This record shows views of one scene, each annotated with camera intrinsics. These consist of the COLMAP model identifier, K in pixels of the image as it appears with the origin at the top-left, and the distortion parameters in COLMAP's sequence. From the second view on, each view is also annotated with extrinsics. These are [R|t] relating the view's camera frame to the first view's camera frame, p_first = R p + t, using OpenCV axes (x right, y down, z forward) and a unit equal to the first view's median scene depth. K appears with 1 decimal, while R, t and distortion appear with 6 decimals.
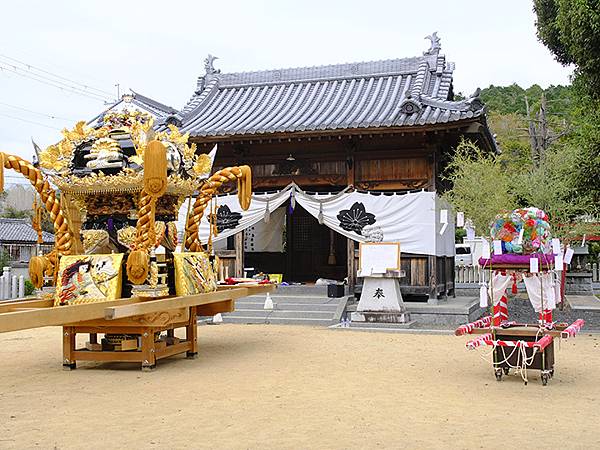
lens RADIAL K [[693.0, 0, 303.7], [0, 693.0, 225.9], [0, 0, 1]] dist [0.091119, 0.000000]
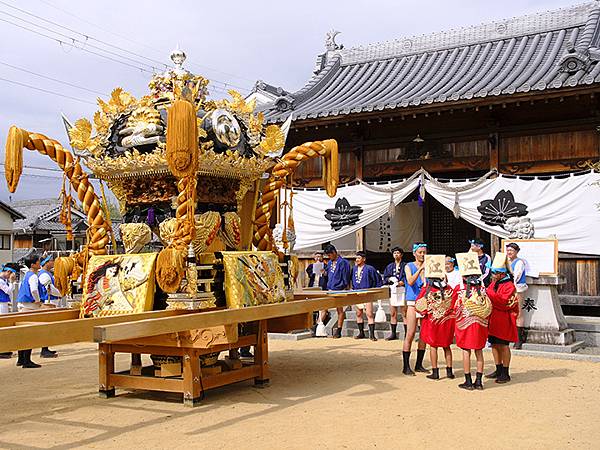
lens RADIAL K [[693.0, 0, 296.8], [0, 693.0, 226.4], [0, 0, 1]] dist [0.091119, 0.000000]
pose [[0.968505, -0.012970, -0.248658, 0.072107], [0.012387, 0.999916, -0.003908, 0.013151], [0.248687, 0.000705, 0.968584, 0.244600]]
